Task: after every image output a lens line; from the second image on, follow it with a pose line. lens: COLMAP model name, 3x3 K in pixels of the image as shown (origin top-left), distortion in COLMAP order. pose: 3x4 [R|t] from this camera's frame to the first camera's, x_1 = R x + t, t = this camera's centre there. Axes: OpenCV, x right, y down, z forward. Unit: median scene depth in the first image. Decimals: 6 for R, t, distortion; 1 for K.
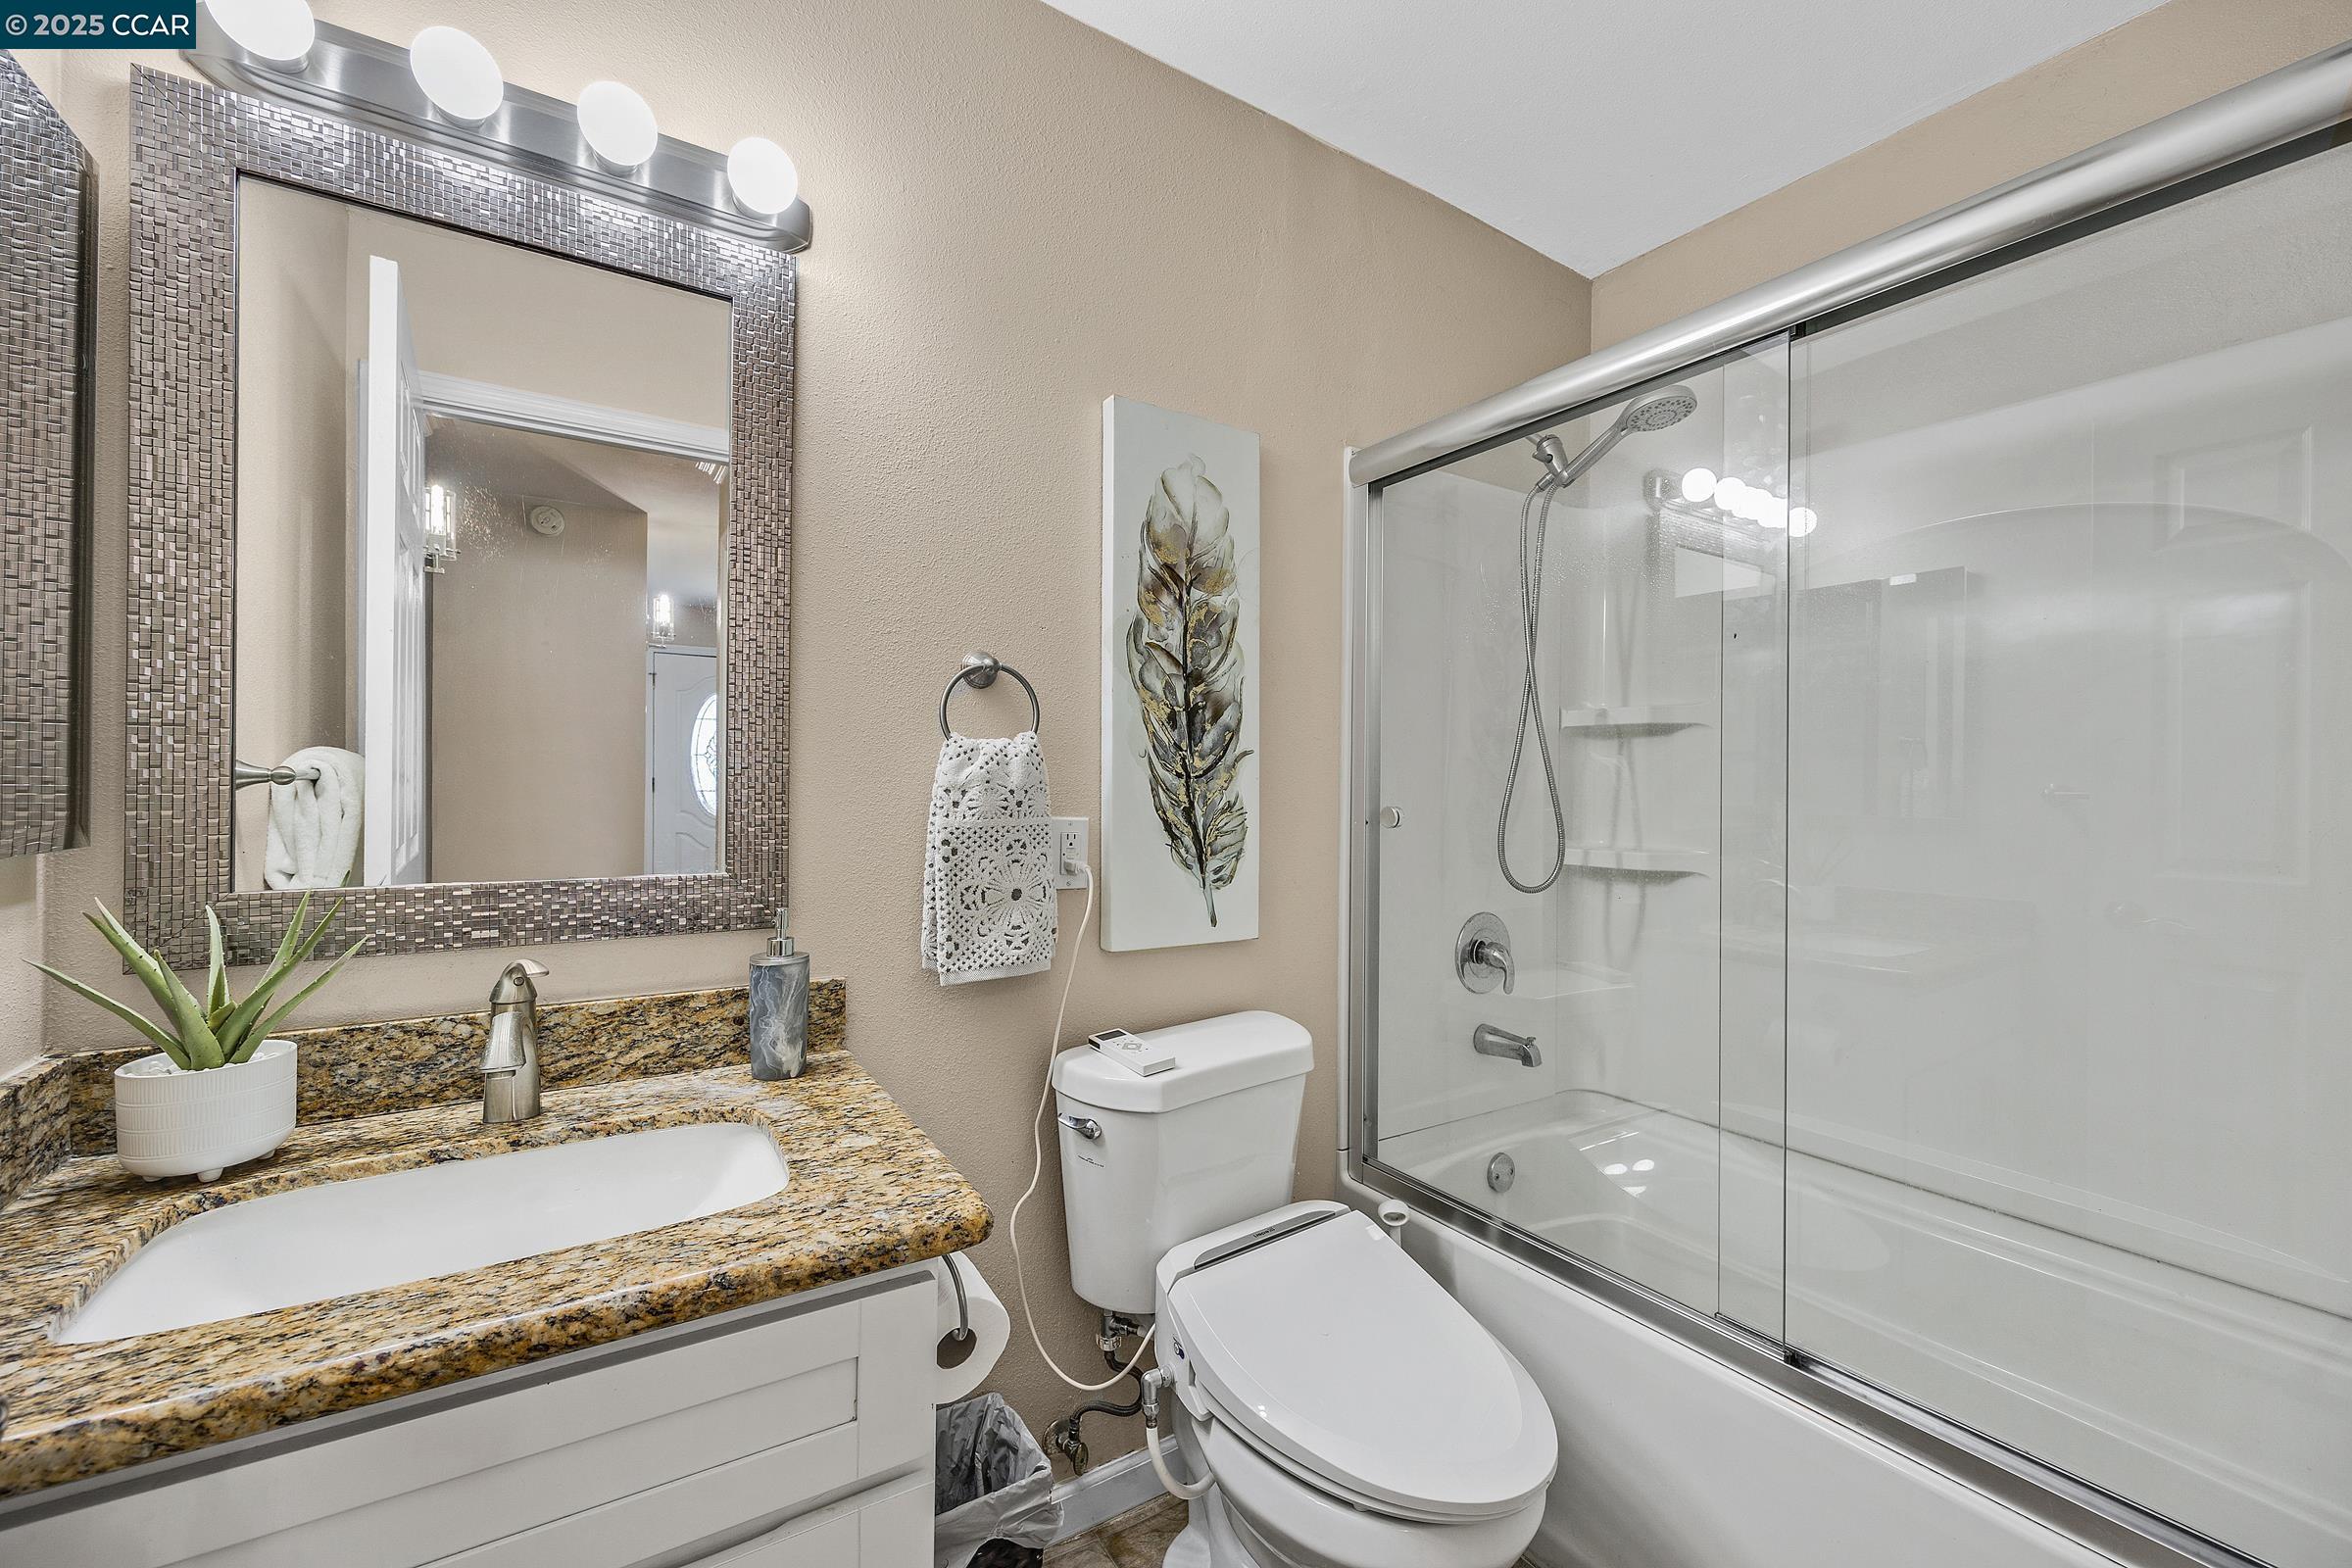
lens RADIAL K [[948.5, 0, 1176.0], [0, 948.5, 784.0], [0, 0, 1]] dist [-0.000526, 0.000083]
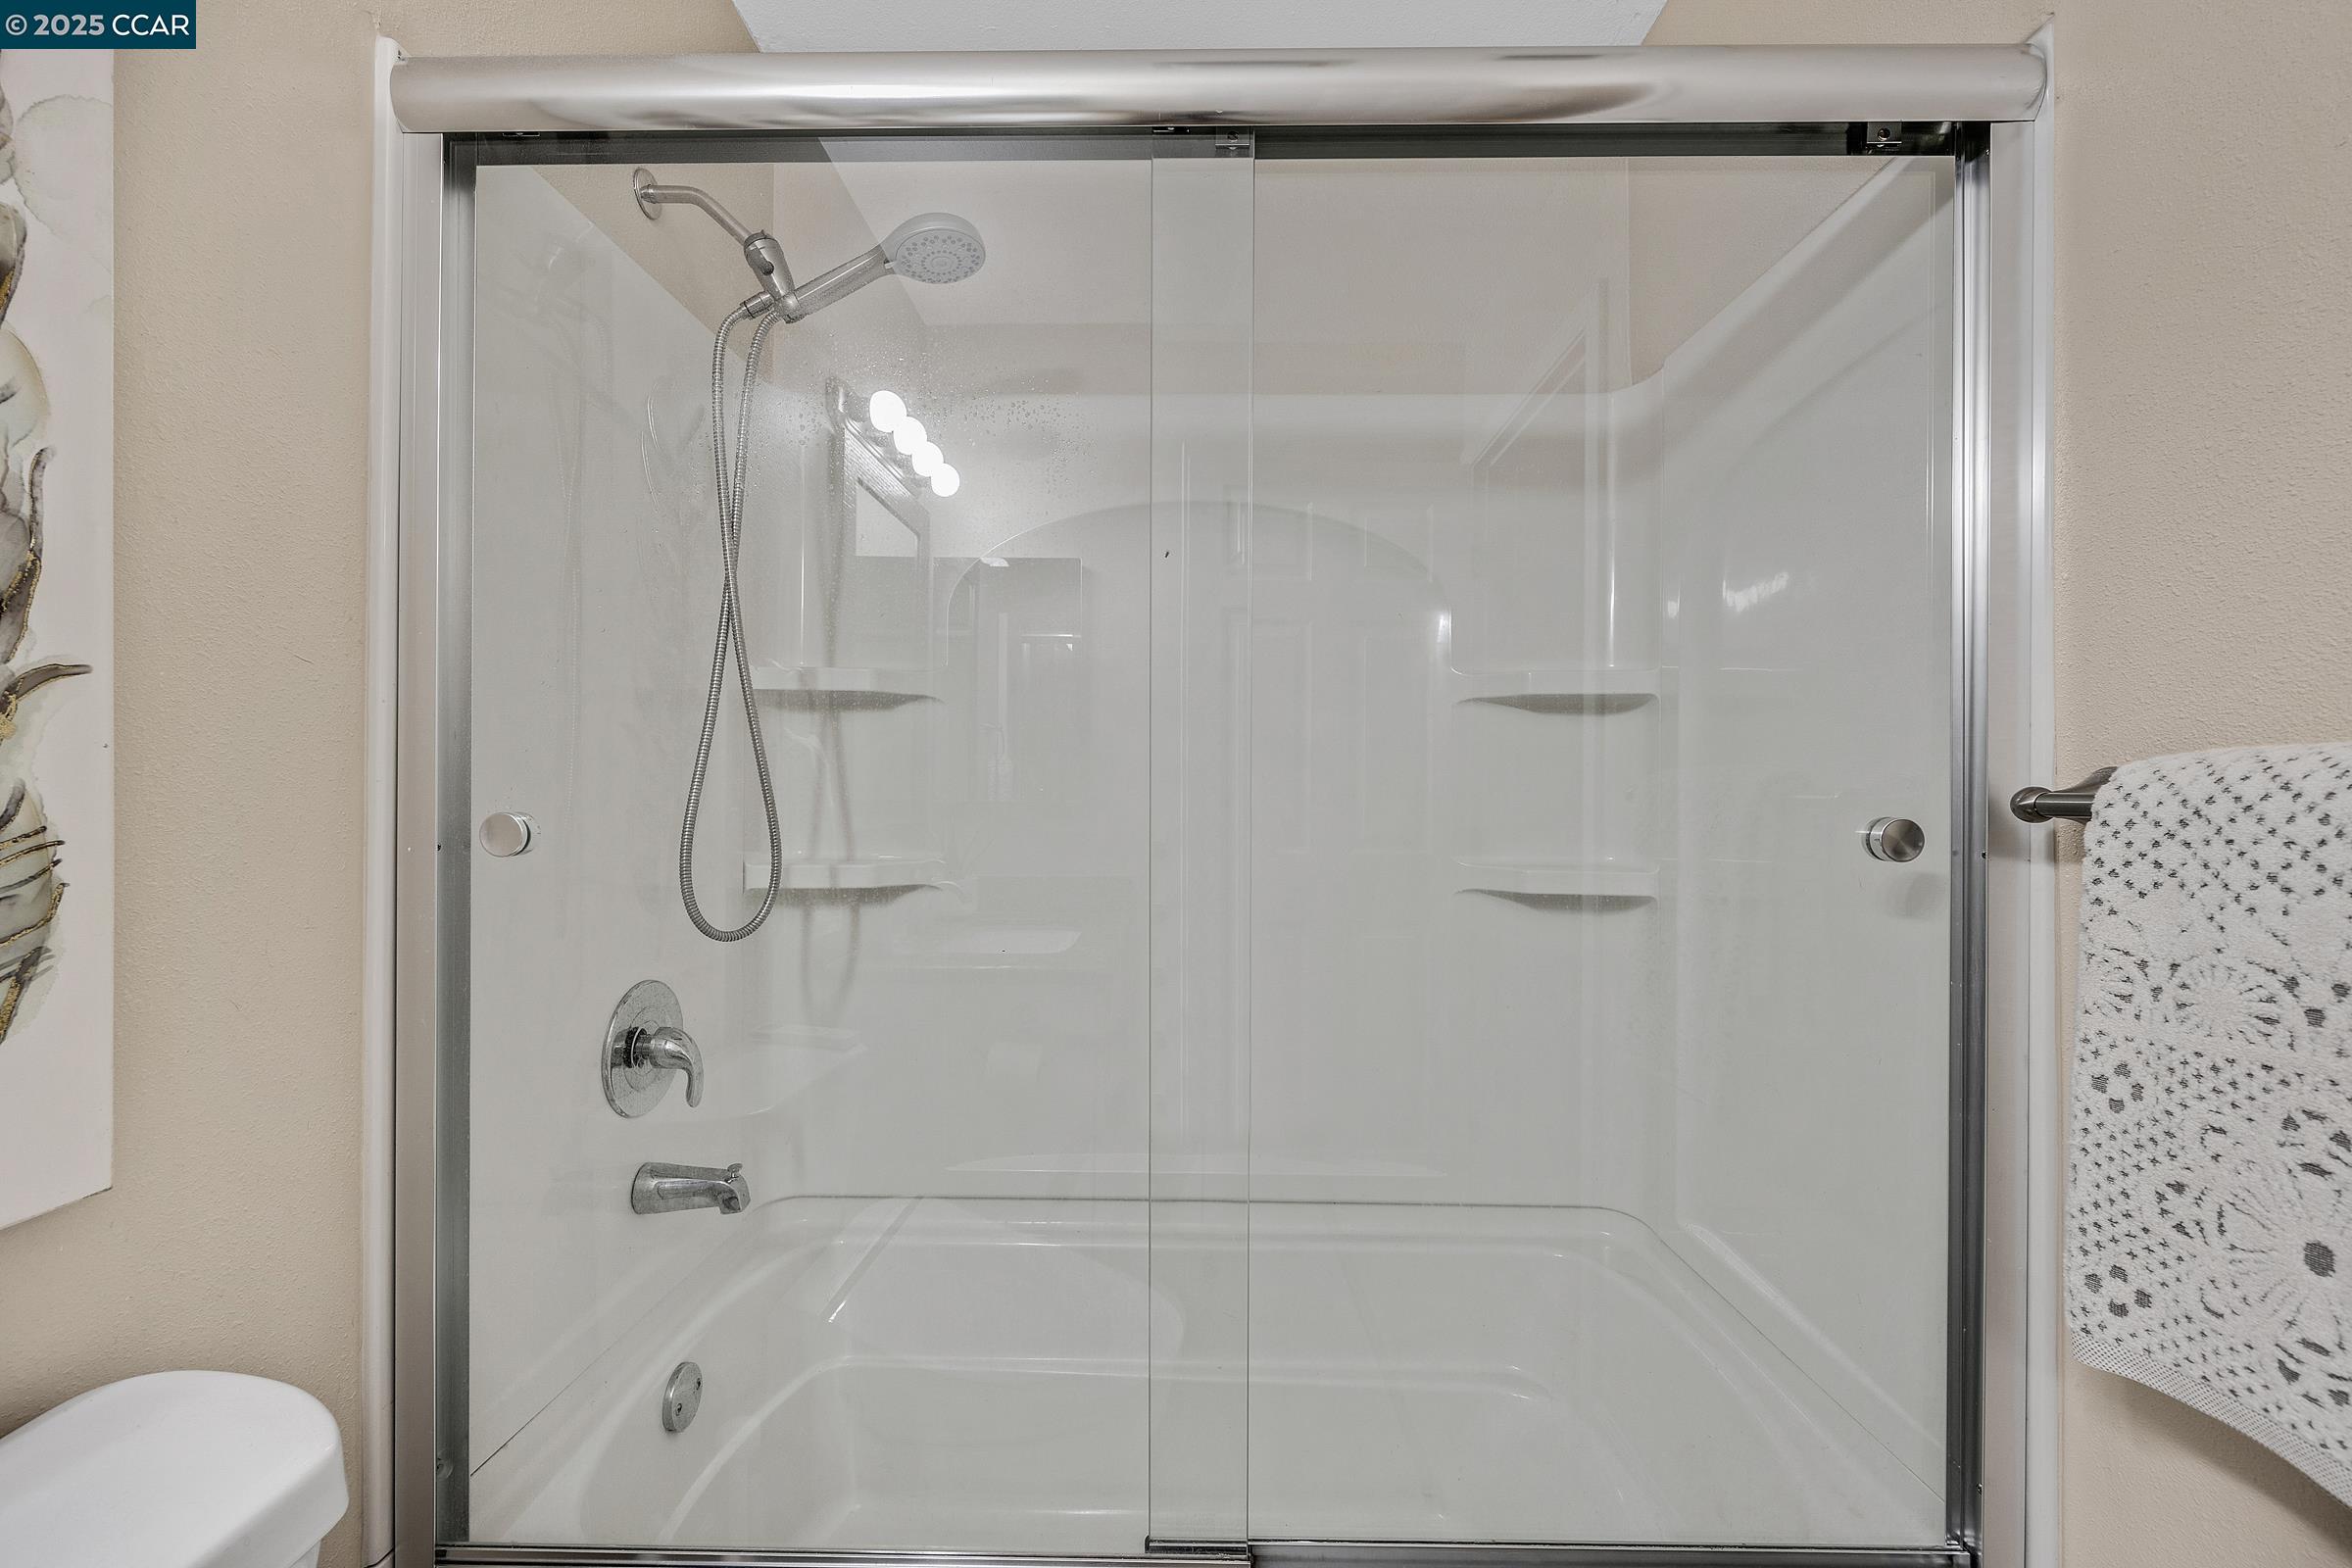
lens RADIAL K [[948.5, 0, 1176.0], [0, 948.5, 784.0], [0, 0, 1]] dist [-0.000526, 0.000083]
pose [[0.567957, -0.002992, 0.823053, 0.016988], [-0.000950, 0.999990, 0.004291, 0.006050], [-0.823058, -0.003220, 0.567948, 0.386353]]
